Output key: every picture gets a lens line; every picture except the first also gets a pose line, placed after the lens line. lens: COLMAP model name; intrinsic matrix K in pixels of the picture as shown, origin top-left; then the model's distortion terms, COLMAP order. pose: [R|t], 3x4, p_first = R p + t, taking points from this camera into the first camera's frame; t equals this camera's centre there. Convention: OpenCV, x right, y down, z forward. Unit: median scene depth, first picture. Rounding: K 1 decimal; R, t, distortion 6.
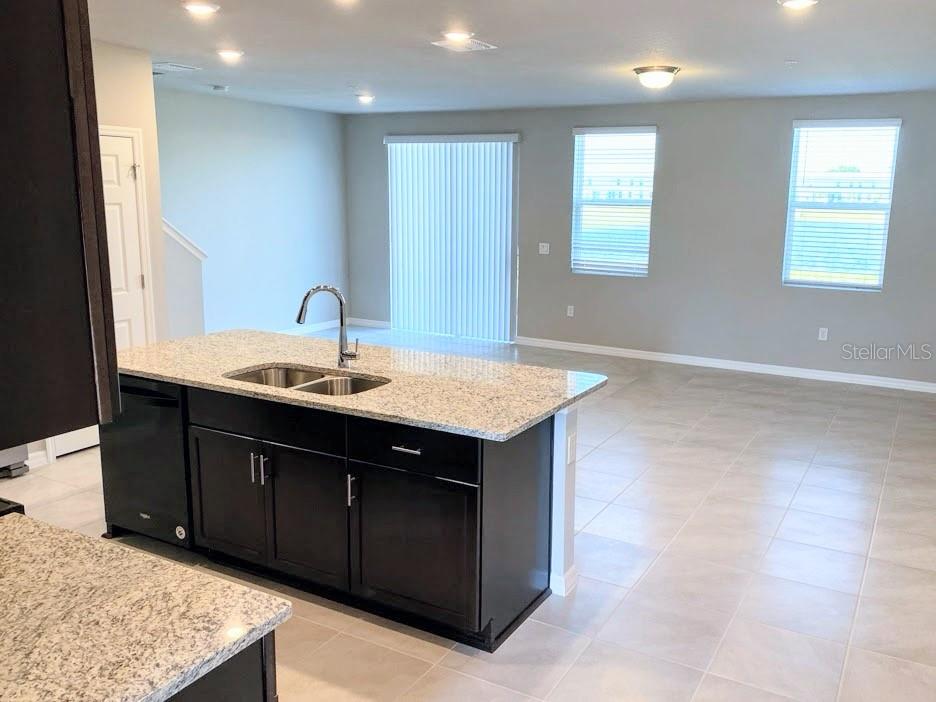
lens RADIAL K [[790.5, 0, 495.2], [0, 790.5, 351.7], [0, 0, 1]] dist [-0.002140, -0.001921]
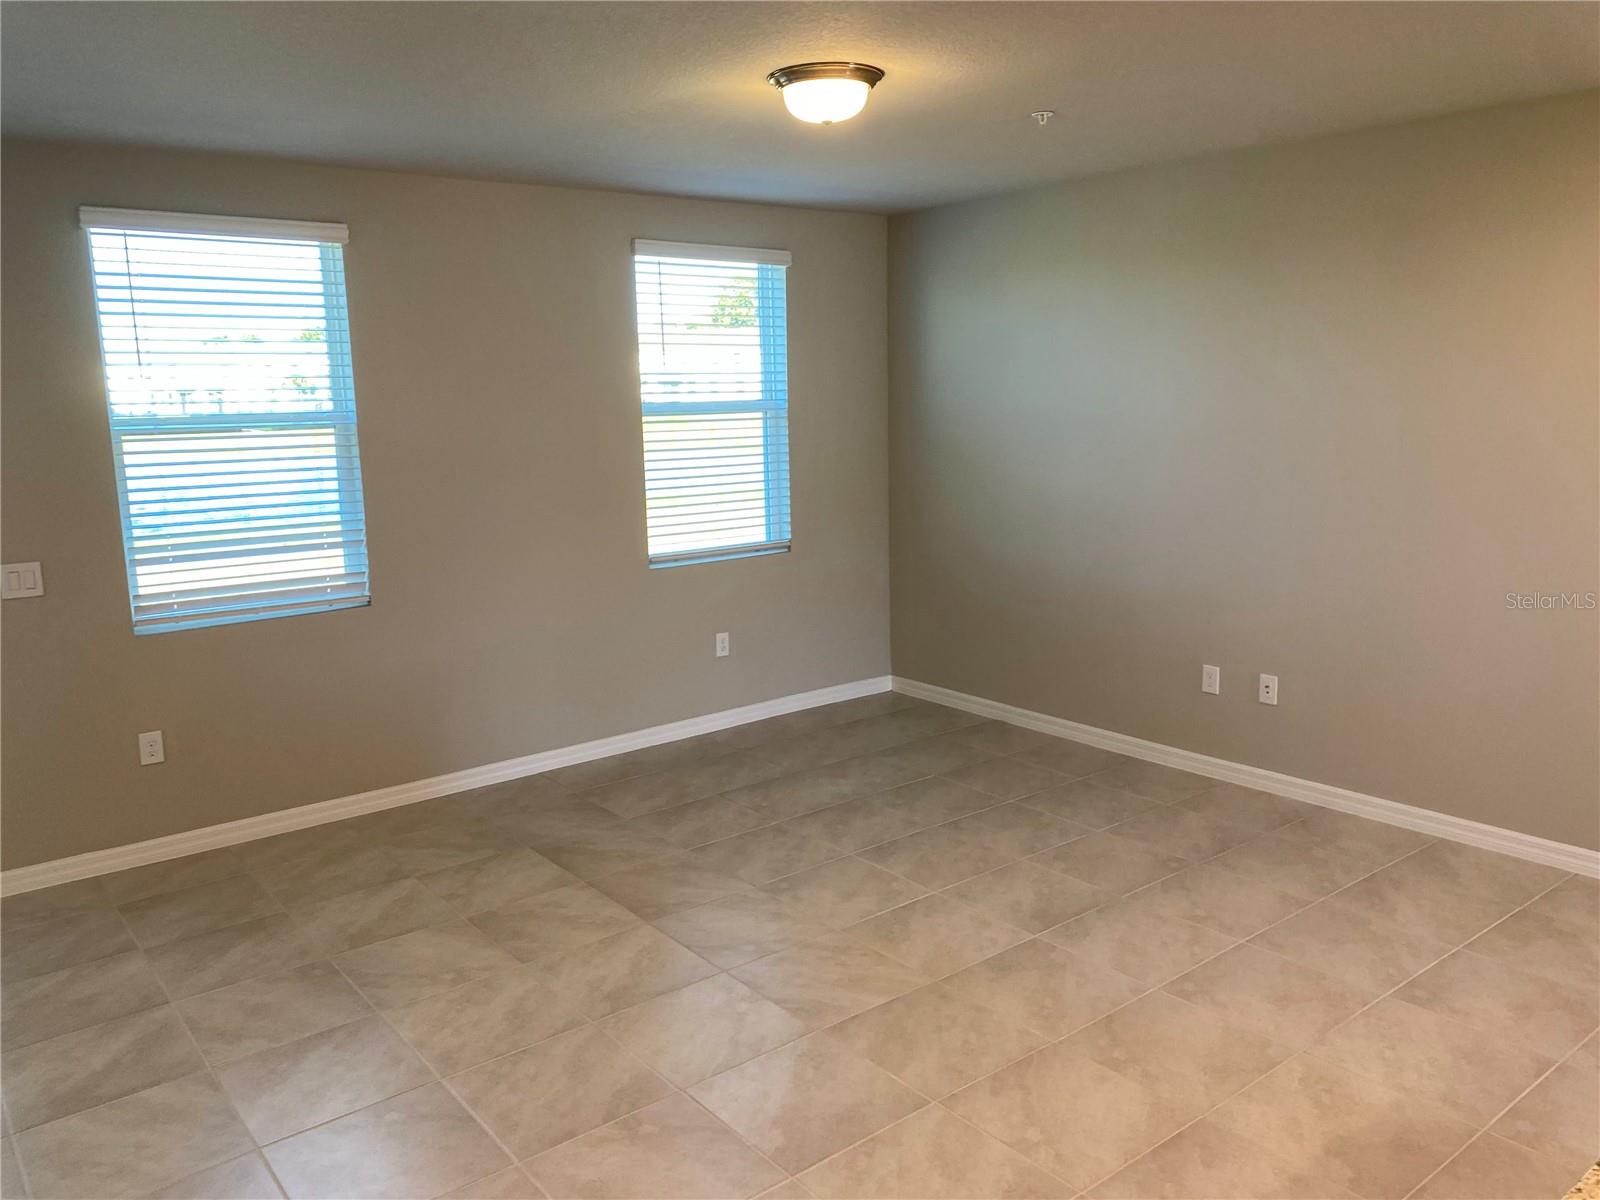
lens RADIAL K [[1214.1, 0, 800.0], [0, 1214.1, 600.0], [0, 0, 1]] dist [-0.001084, -0.000295]
pose [[0.382044, -0.182779, 0.905889, -0.314873], [0.204286, 0.972699, 0.110105, -0.134629], [-0.901282, 0.142995, 0.408953, 0.624117]]
